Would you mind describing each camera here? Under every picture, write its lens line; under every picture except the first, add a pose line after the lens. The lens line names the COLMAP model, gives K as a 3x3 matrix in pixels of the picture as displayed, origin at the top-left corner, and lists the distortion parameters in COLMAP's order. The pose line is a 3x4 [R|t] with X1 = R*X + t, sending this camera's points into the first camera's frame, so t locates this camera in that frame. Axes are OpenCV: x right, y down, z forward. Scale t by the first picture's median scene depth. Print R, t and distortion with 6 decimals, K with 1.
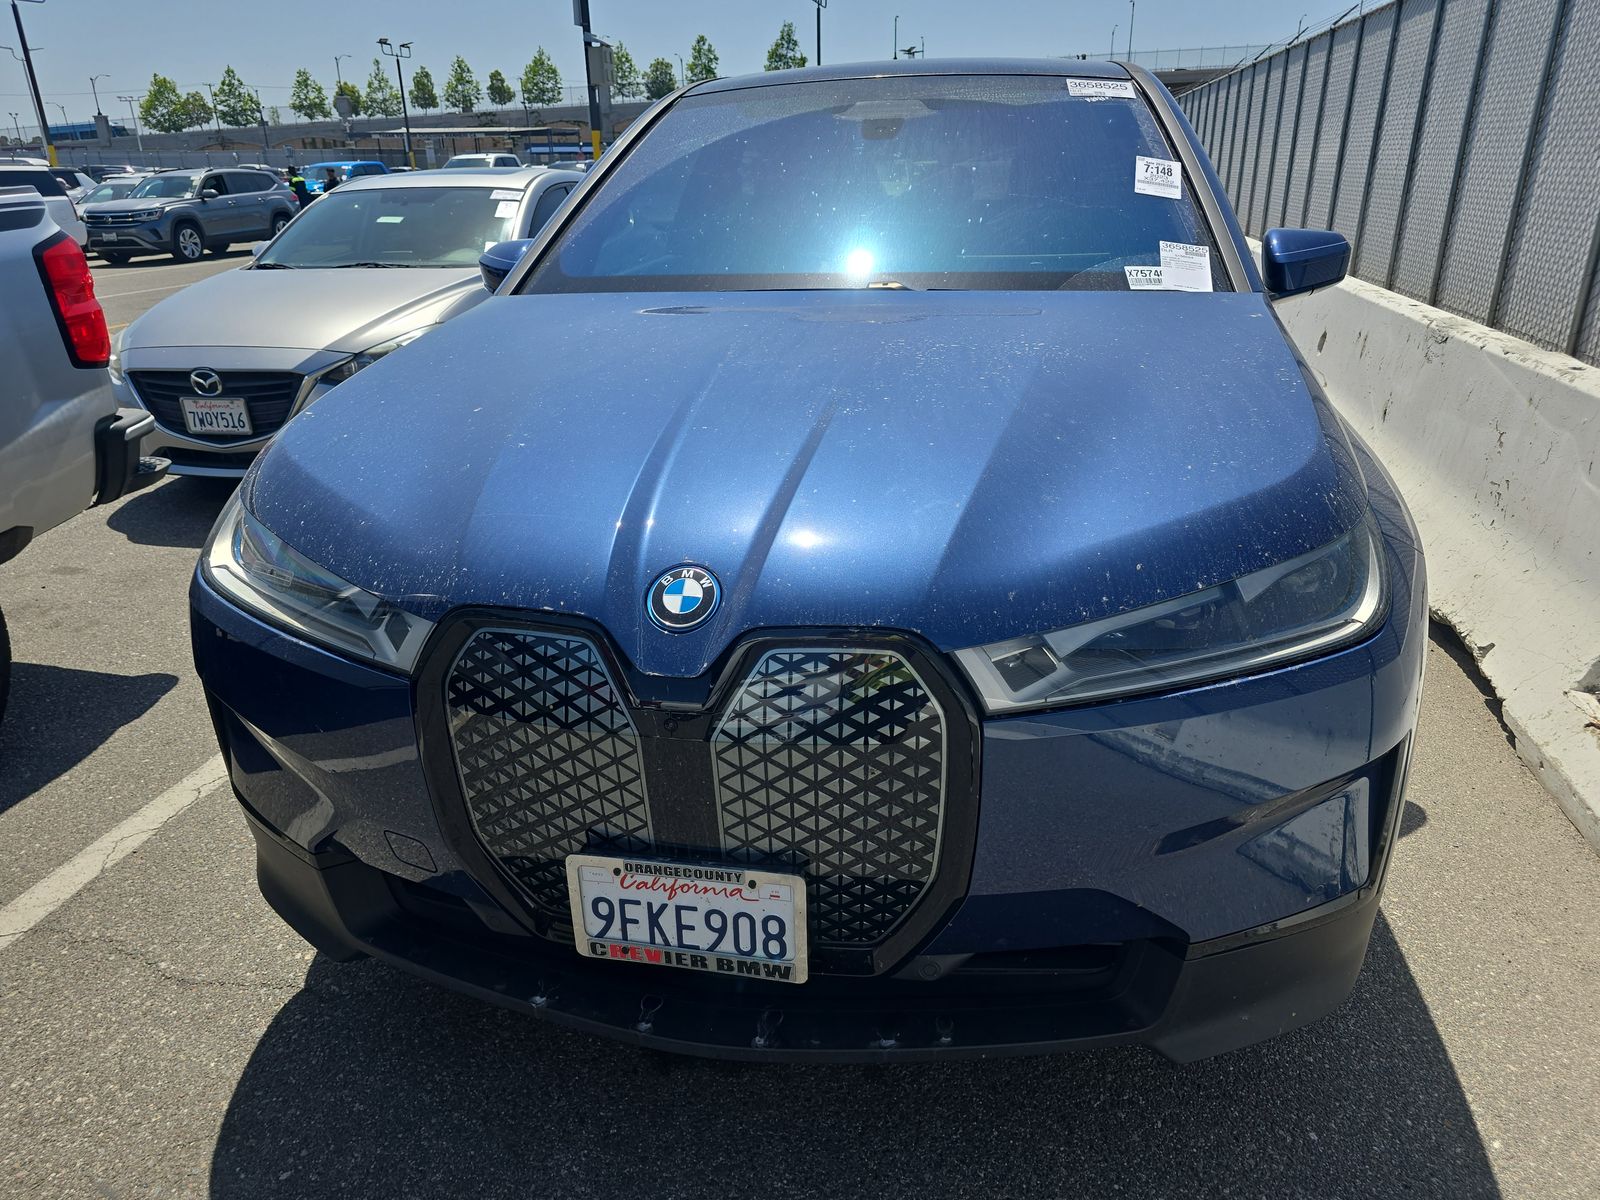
lens RADIAL K [[1100.8, 0, 769.3], [0, 1100.8, 610.7], [0, 0, 1]] dist [0.005736, -0.027321]
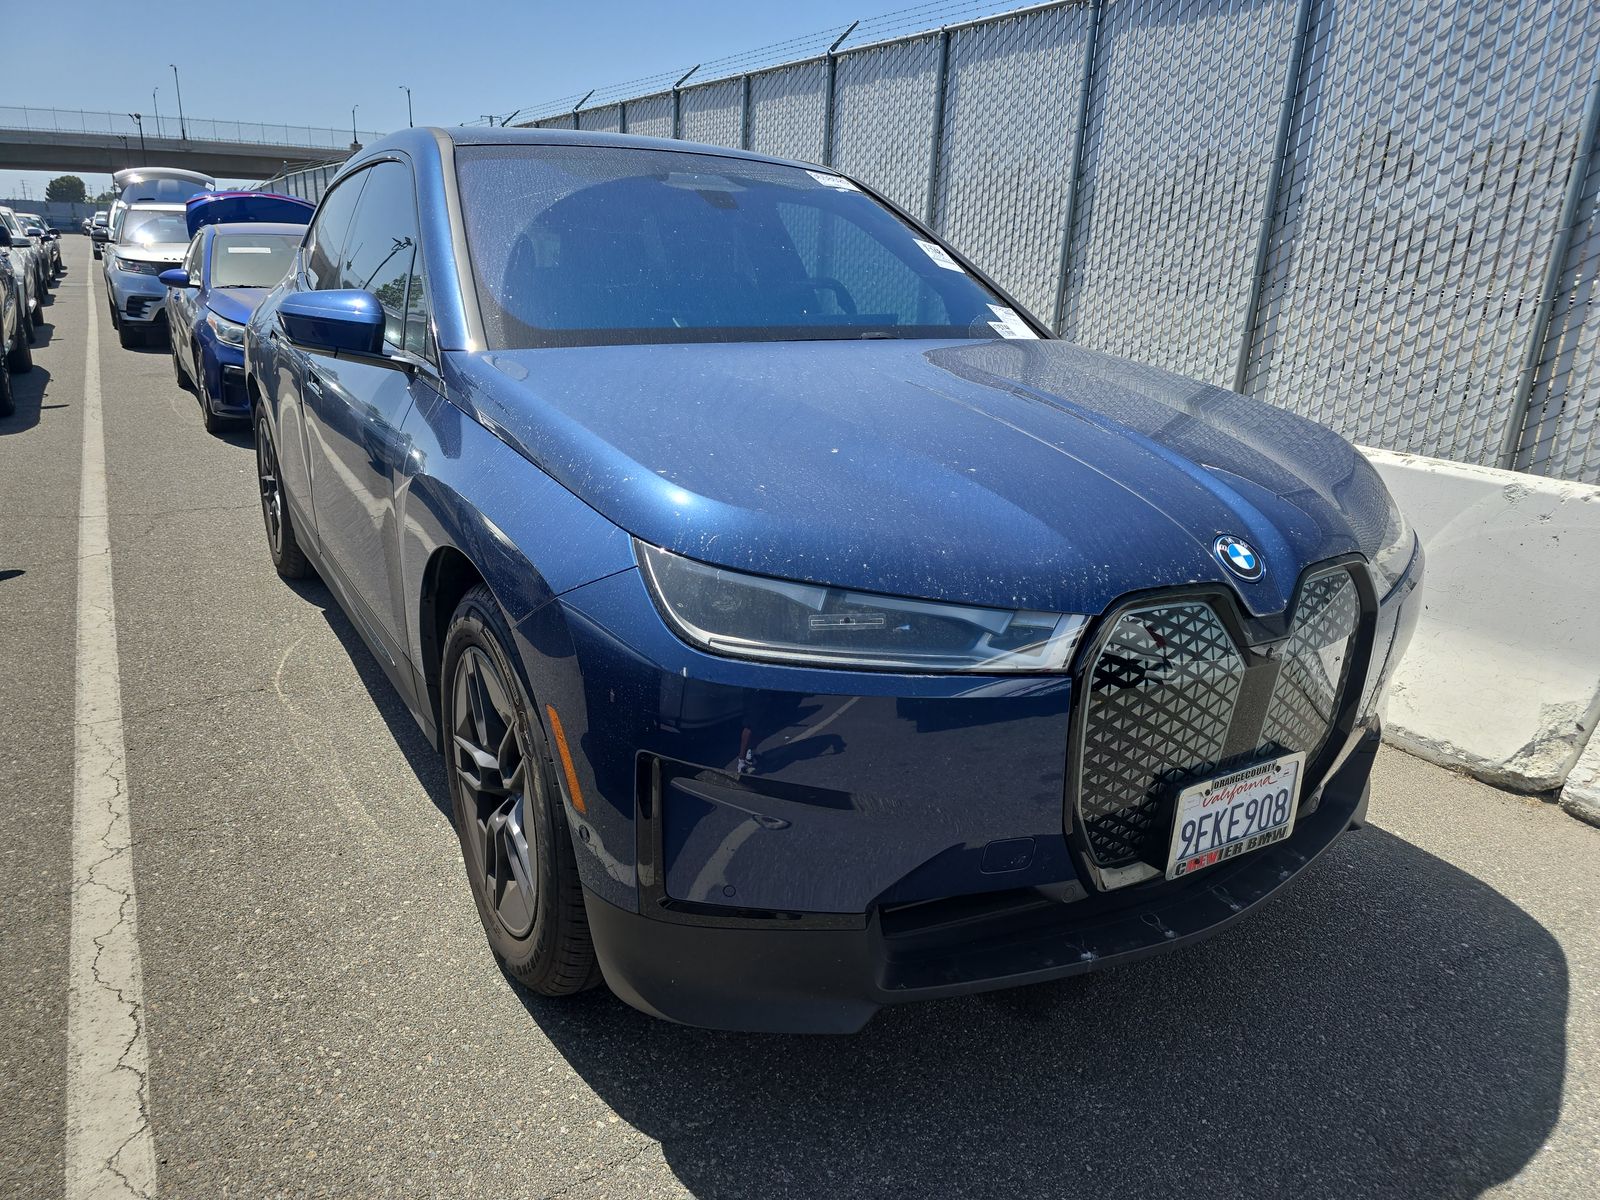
lens RADIAL K [[1063.2, 0, 786.9], [0, 1063.2, 591.9], [0, 0, 1]] dist [0.014711, -0.006140]
pose [[0.735215, -0.151298, 0.660733, -1.220355], [0.197730, 0.980246, 0.004442, -0.077747], [-0.648353, 0.127381, 0.750608, 0.386044]]
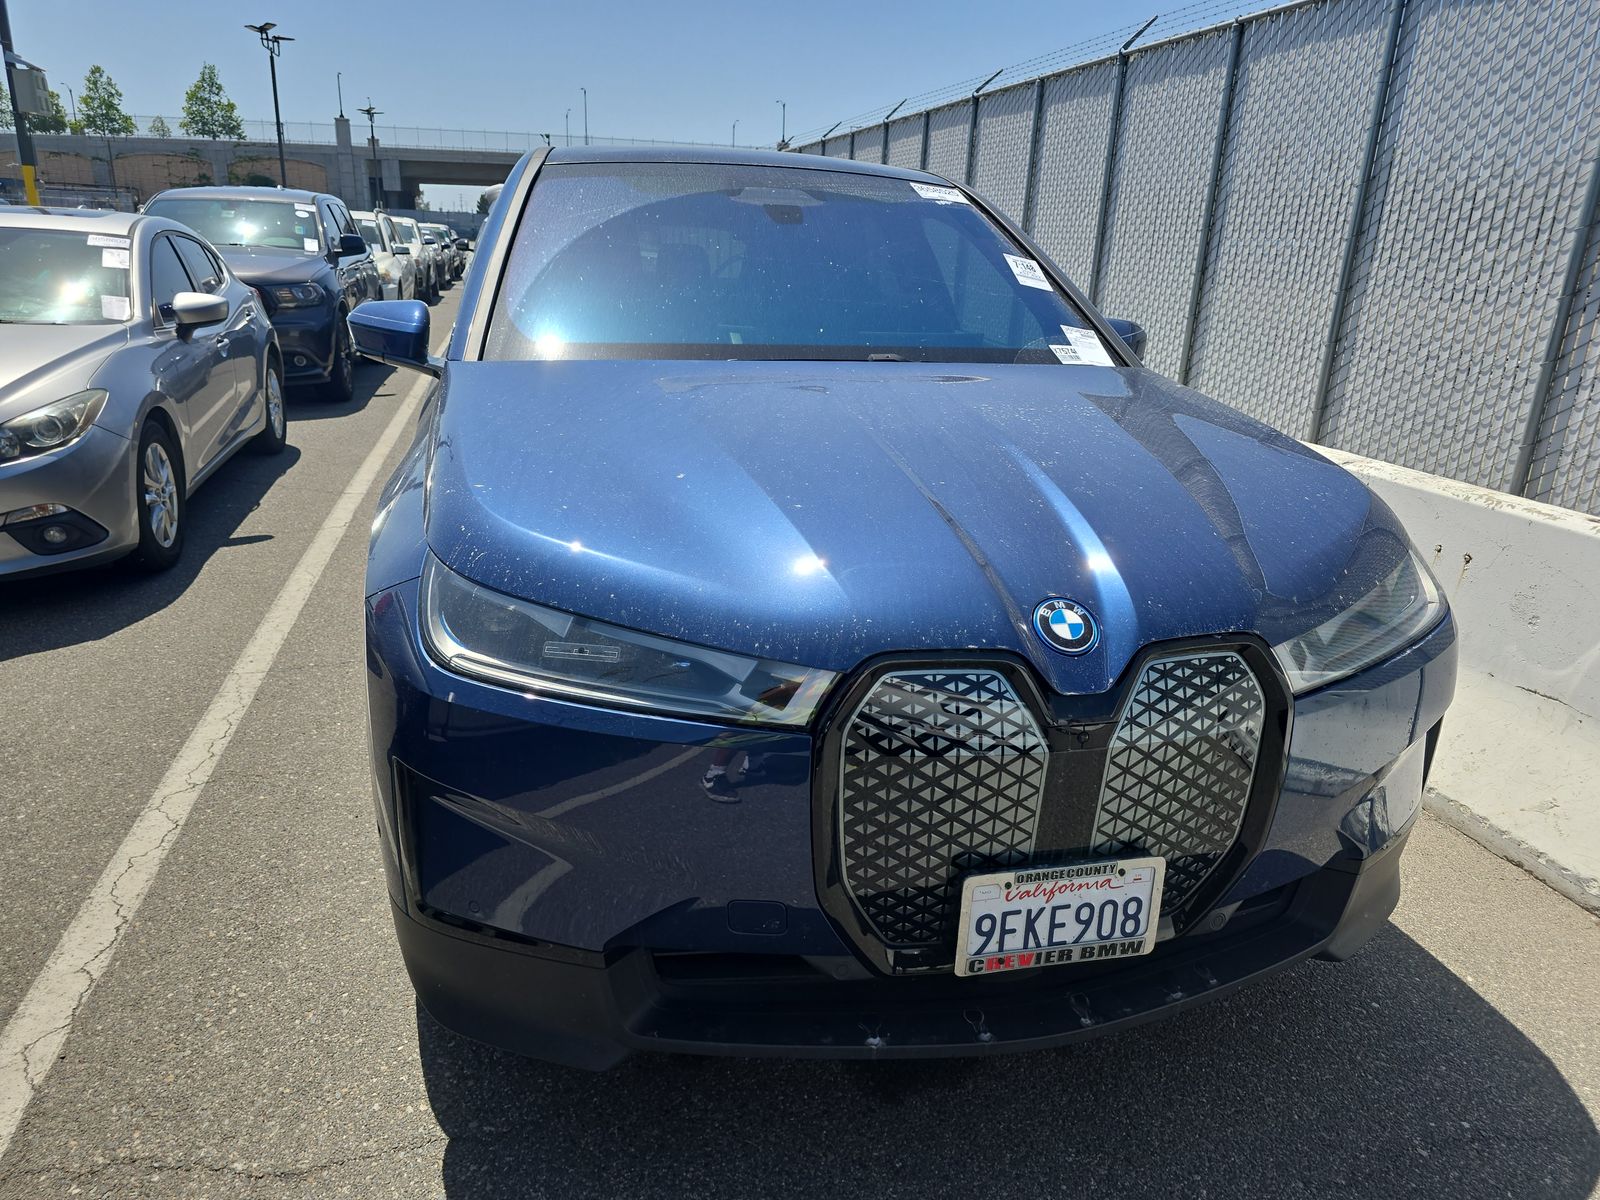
lens RADIAL K [[1075.7, 0, 800.0], [0, 1075.7, 600.0], [0, 0, 1]] dist [0.020932, -0.016566]
pose [[0.896782, -0.073075, 0.436397, -0.759334], [0.100589, 0.994114, -0.040242, -0.019730], [-0.430887, 0.079985, 0.898854, 0.113455]]
